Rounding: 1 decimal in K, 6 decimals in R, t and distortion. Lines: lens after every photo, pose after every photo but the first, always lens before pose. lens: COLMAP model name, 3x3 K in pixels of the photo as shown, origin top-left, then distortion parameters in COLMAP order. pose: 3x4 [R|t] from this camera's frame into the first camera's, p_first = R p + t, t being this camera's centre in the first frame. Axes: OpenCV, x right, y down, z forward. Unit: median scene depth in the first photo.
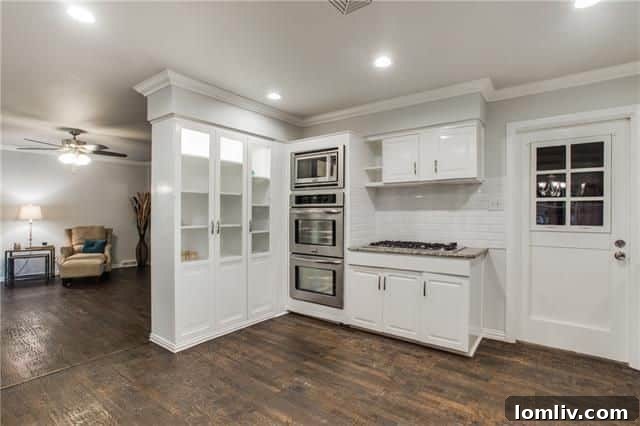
lens RADIAL K [[310.8, 0, 335.1], [0, 310.8, 213.4], [0, 0, 1]] dist [-0.022035, 0.001671]
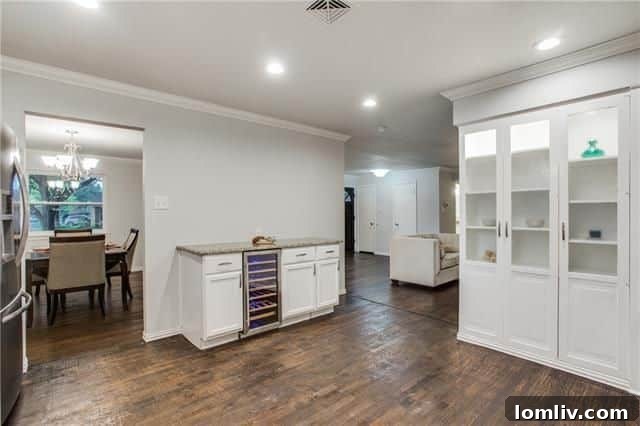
lens RADIAL K [[310.8, 0, 322.3], [0, 310.8, 214.9], [0, 0, 1]] dist [-0.022035, 0.001671]
pose [[-0.234506, -0.000644, -0.972115, 0.554394], [0.000180, 1.000000, -0.000706, 0.002562], [0.972115, -0.000341, -0.234506, 0.638833]]
